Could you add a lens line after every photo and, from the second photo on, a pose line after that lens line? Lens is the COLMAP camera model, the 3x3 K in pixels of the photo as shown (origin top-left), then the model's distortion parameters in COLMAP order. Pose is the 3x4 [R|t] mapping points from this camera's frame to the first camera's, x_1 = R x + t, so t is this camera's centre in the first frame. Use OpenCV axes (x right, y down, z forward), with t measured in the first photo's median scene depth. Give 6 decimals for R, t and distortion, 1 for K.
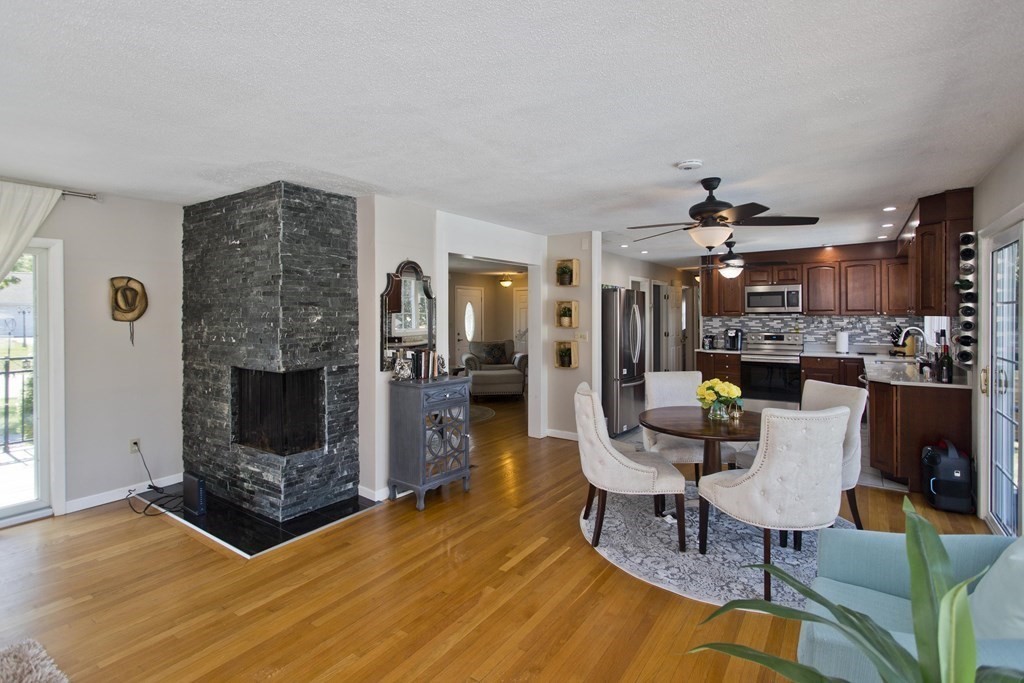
lens RADIAL K [[495.6, 0, 514.1], [0, 495.6, 312.2], [0, 0, 1]] dist [0.001696, -0.000010]
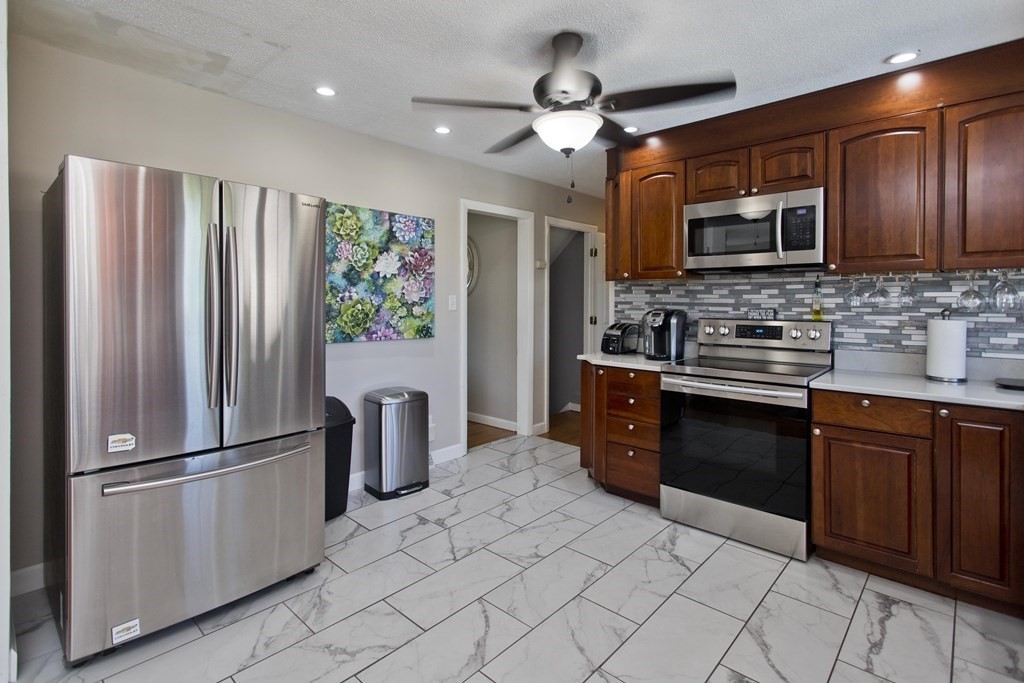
lens RADIAL K [[495.6, 0, 509.7], [0, 495.6, 303.9], [0, 0, 1]] dist [0.001696, -0.000010]
pose [[0.989753, 0.007027, -0.142619, 0.400402], [-0.005023, 0.999884, 0.014410, 0.024911], [0.142703, -0.013546, 0.989673, 0.600864]]
